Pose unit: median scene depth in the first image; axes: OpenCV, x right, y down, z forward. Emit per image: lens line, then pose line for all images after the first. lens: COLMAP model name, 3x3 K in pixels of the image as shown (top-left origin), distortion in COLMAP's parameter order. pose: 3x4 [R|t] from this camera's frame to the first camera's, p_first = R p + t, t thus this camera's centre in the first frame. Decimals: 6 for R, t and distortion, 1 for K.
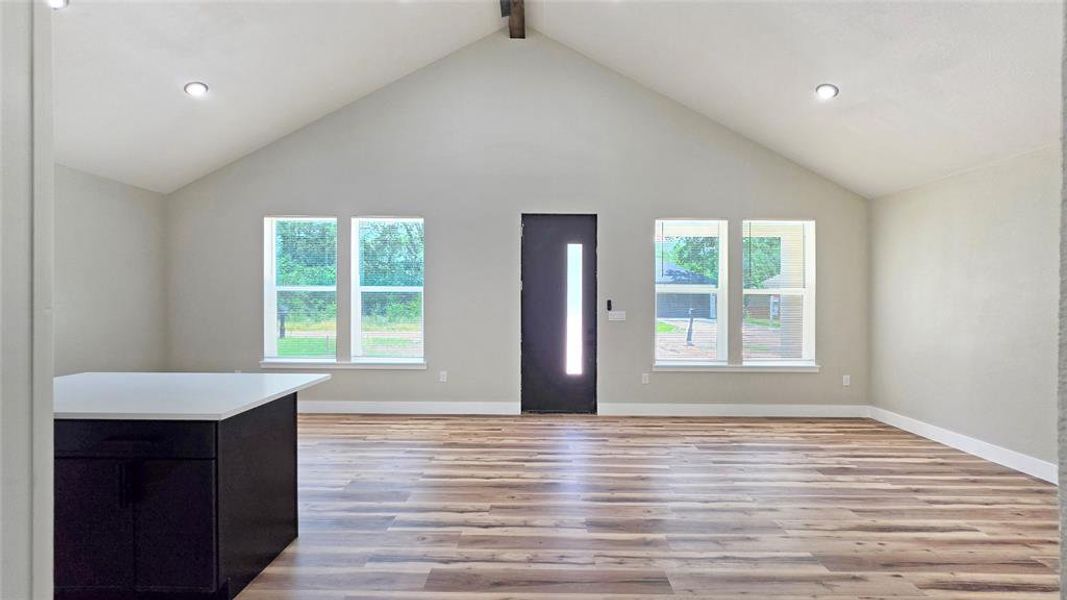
lens RADIAL K [[427.2, 0, 540.1], [0, 427.2, 296.2], [0, 0, 1]] dist [-0.001467, -0.000221]
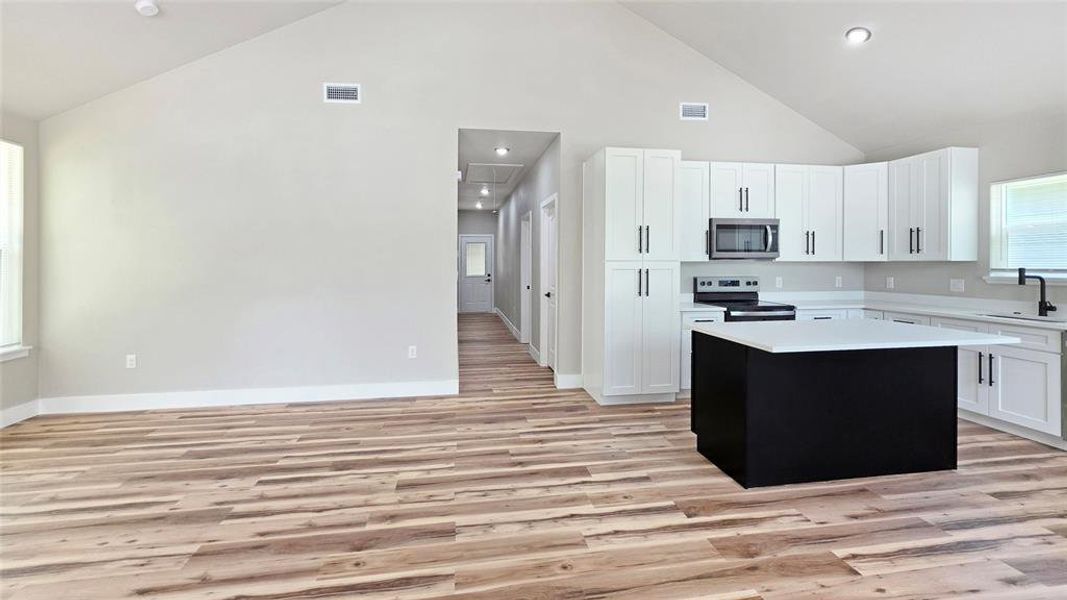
lens RADIAL K [[451.1, 0, 530.5], [0, 451.1, 251.3], [0, 0, 1]] dist [-0.000932, -0.000049]
pose [[-0.986187, -0.007091, -0.165485, 0.113149], [-0.001653, 0.999455, -0.032974, 0.031531], [0.165629, -0.032245, -0.985661, 1.881345]]
